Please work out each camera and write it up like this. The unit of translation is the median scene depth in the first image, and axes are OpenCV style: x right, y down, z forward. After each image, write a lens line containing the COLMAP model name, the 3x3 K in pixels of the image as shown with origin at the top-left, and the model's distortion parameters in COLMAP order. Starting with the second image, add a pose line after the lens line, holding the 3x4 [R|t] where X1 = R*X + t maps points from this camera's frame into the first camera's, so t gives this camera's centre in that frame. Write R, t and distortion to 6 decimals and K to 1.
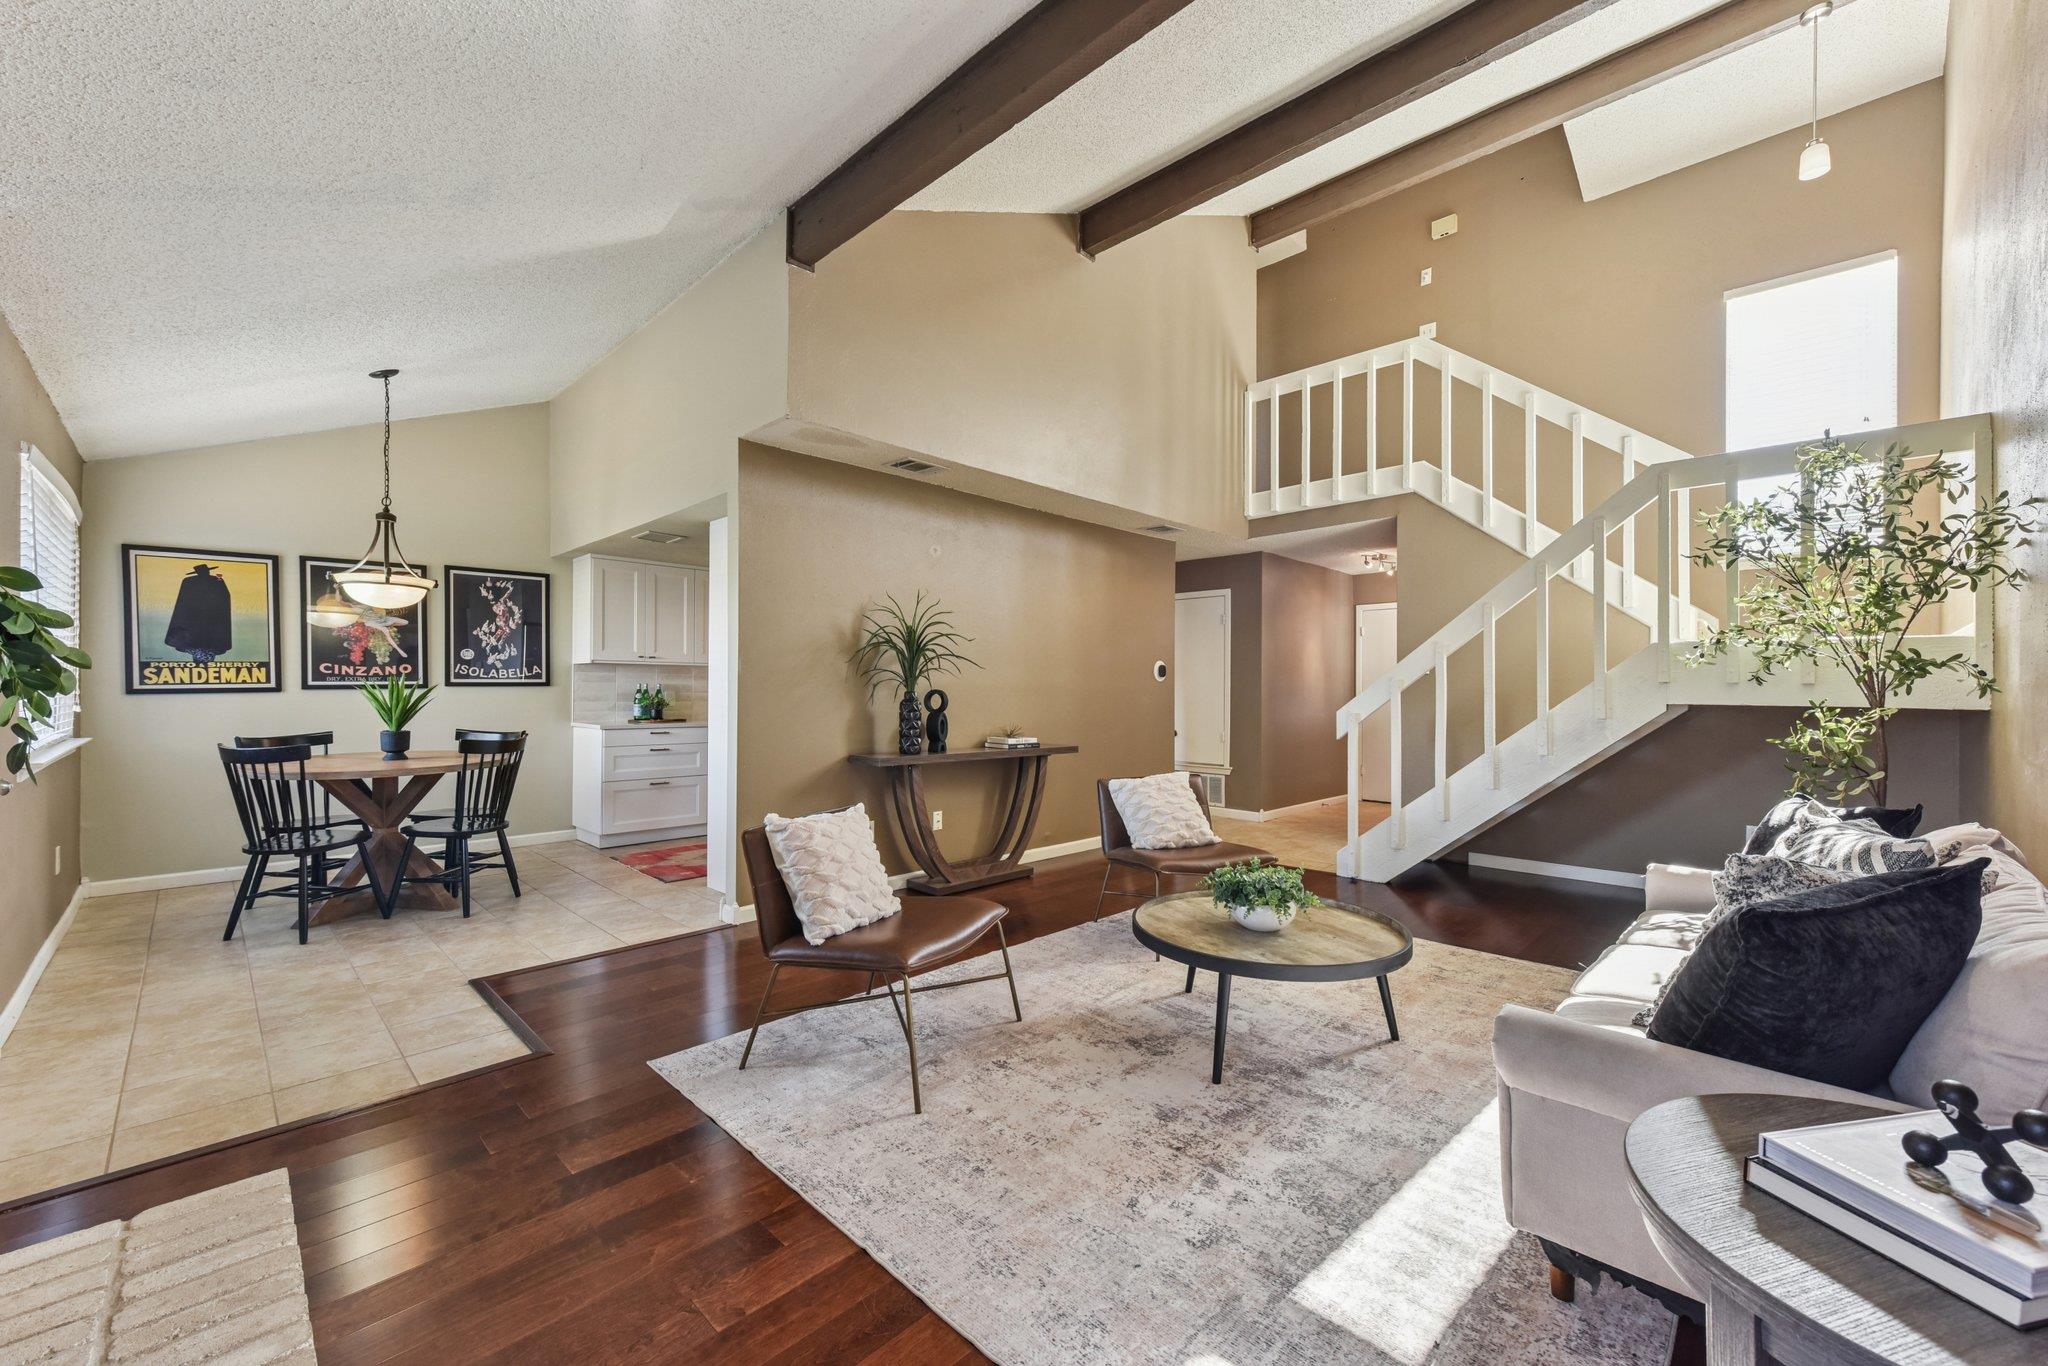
lens RADIAL K [[811.4, 0, 1028.0], [0, 811.4, 680.7], [0, 0, 1]] dist [0.007074, -0.001266]
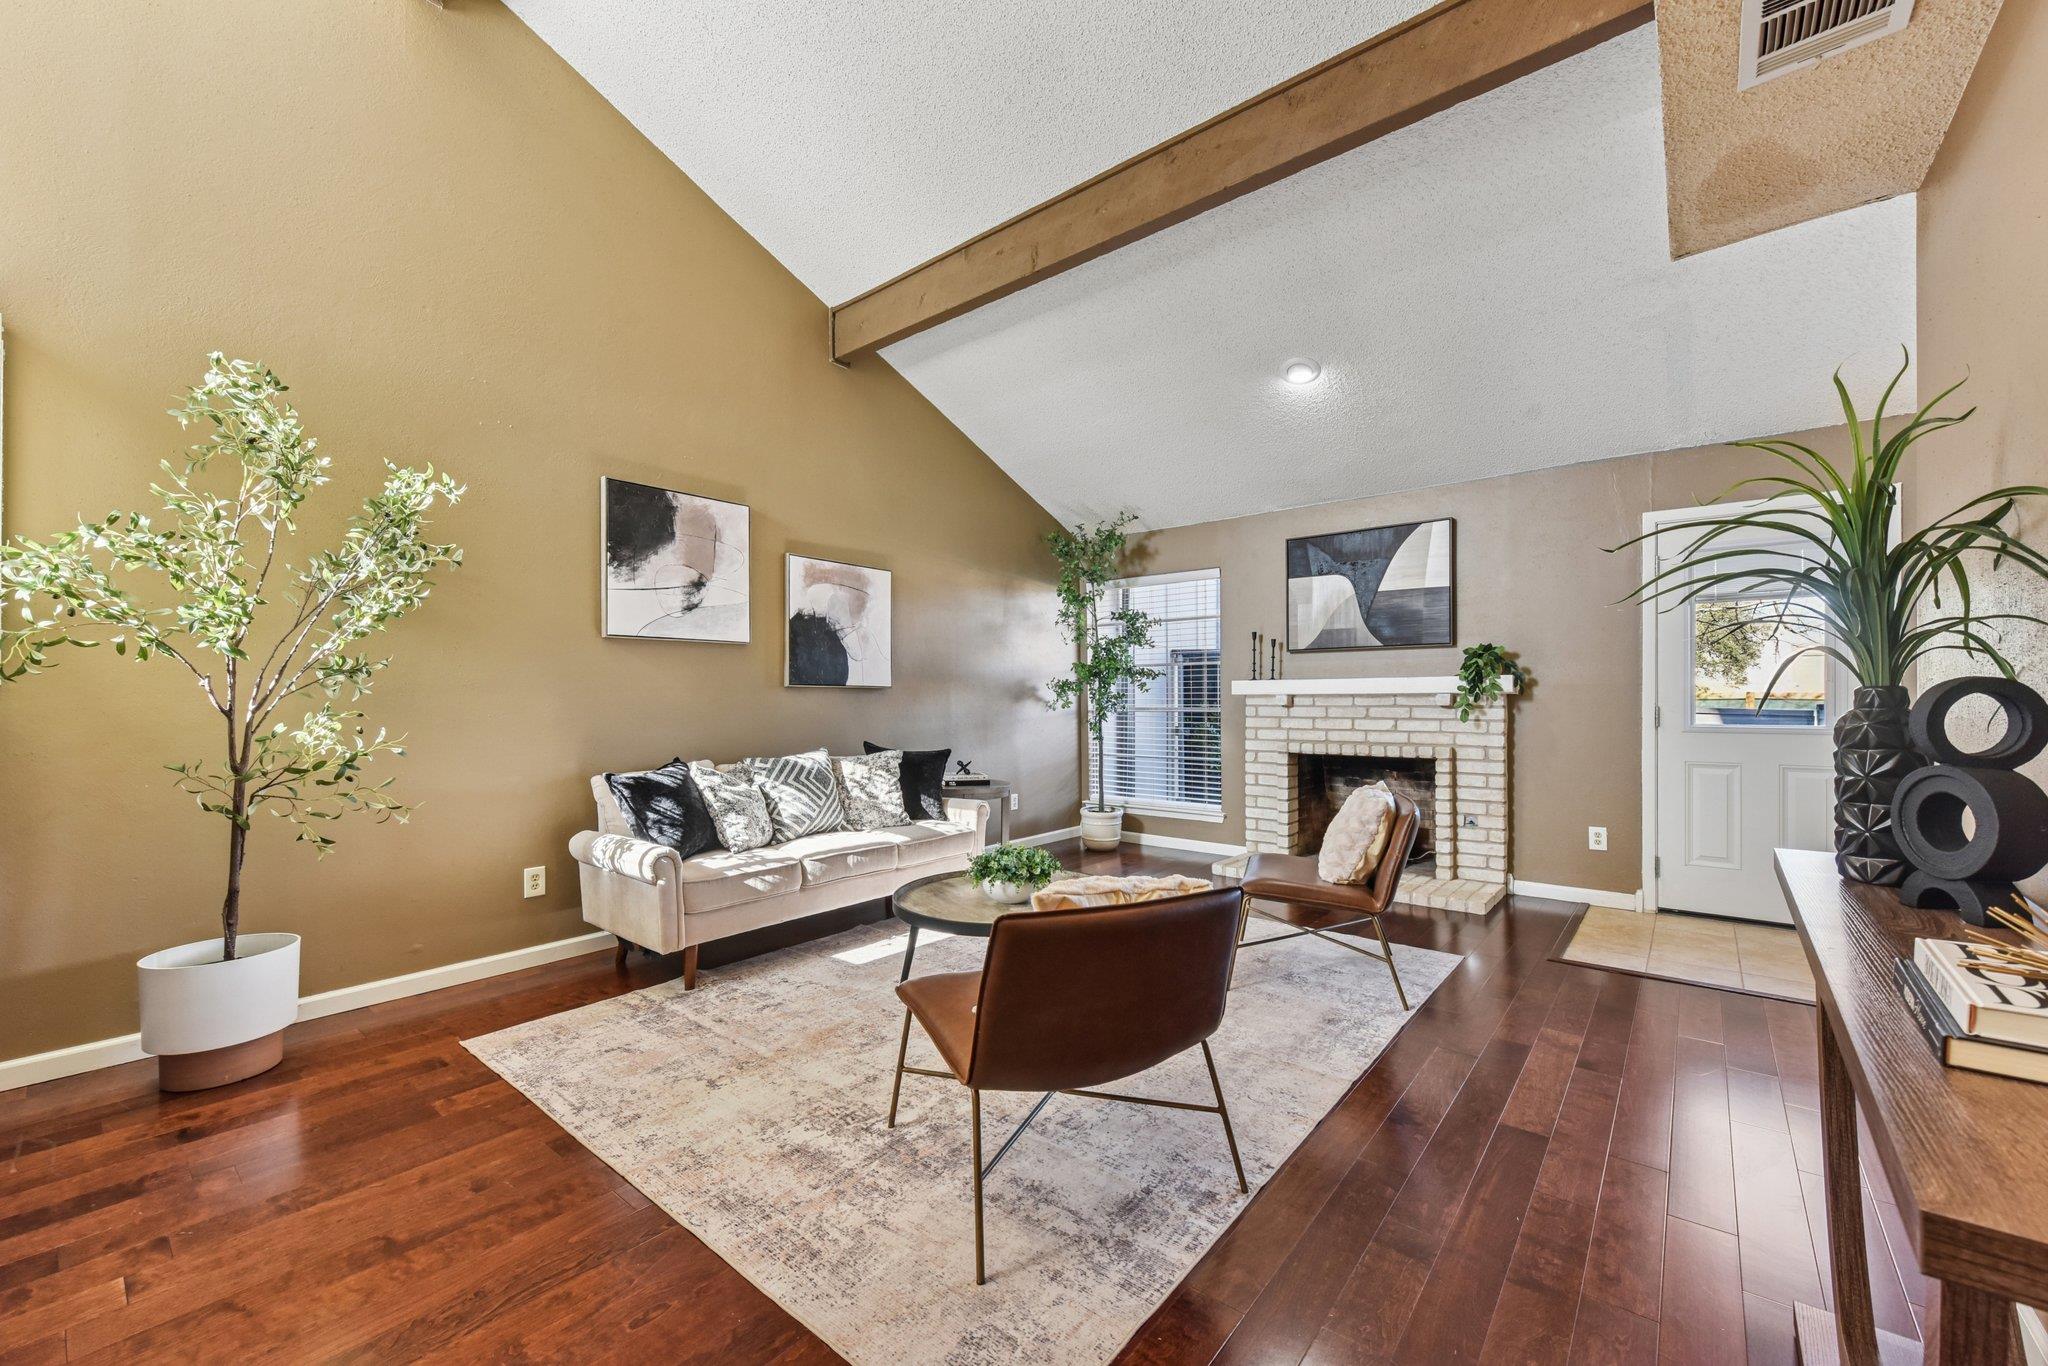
lens RADIAL K [[811.4, 0, 1036.4], [0, 811.4, 698.1], [0, 0, 1]] dist [0.007074, -0.001266]
pose [[-0.994841, 0.002630, -0.101410, 0.205455], [0.003504, 0.999958, -0.008442, 0.016659], [0.101384, -0.008754, -0.994809, 1.204347]]
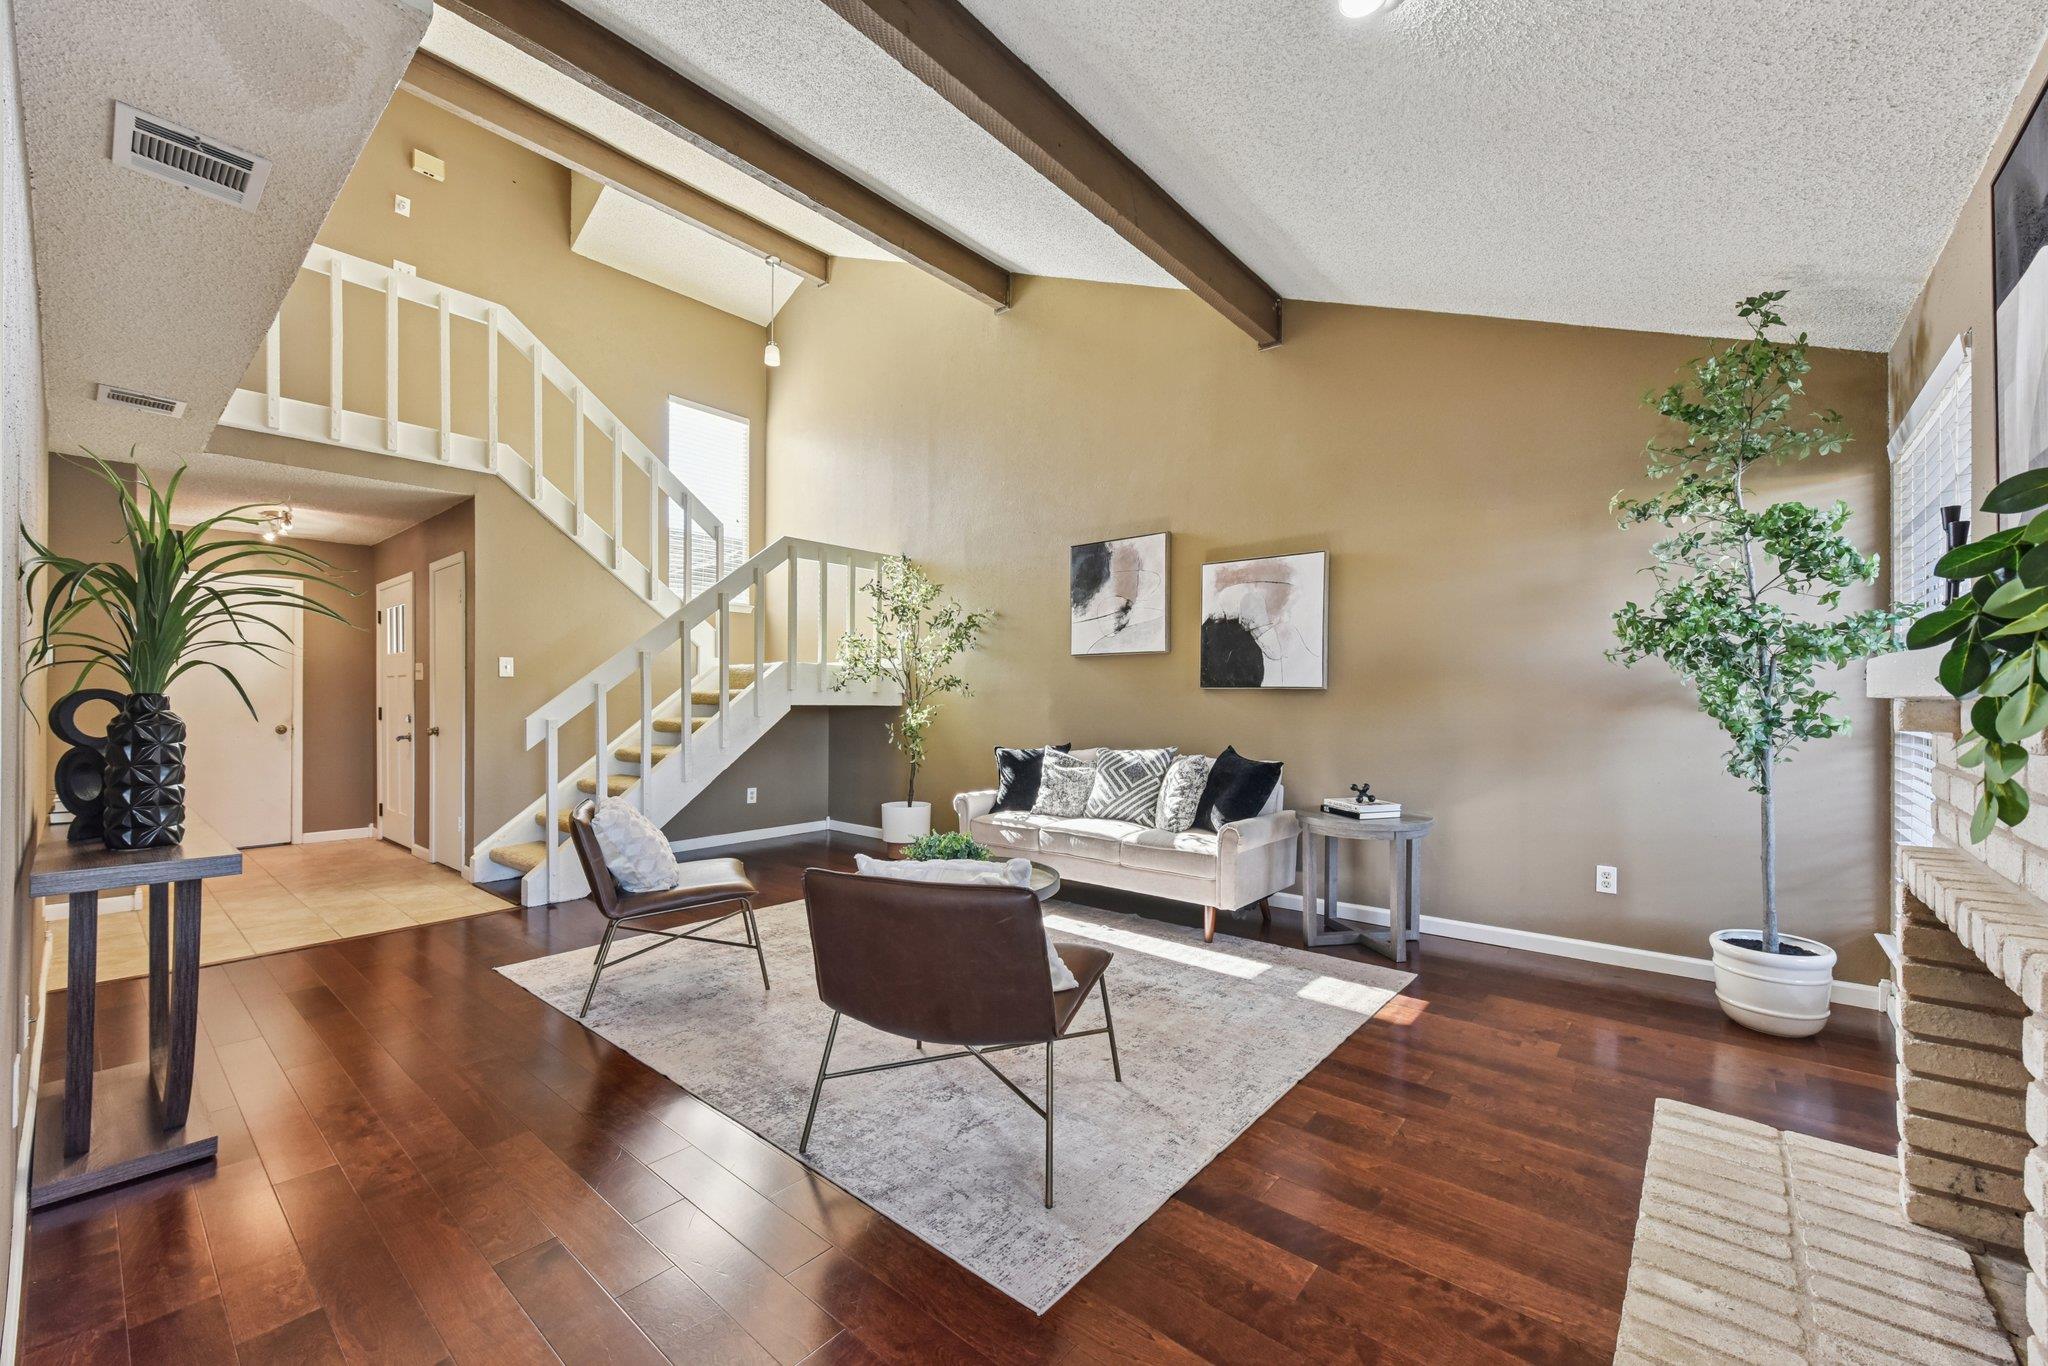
lens RADIAL K [[811.4, 0, 1037.4], [0, 811.4, 697.2], [0, 0, 1]] dist [0.007074, -0.001266]
pose [[-0.083435, 0.000710, 0.996513, -0.553151], [-0.013250, 0.999911, -0.001822, 0.009292], [-0.996425, -0.013355, -0.083419, 0.550295]]
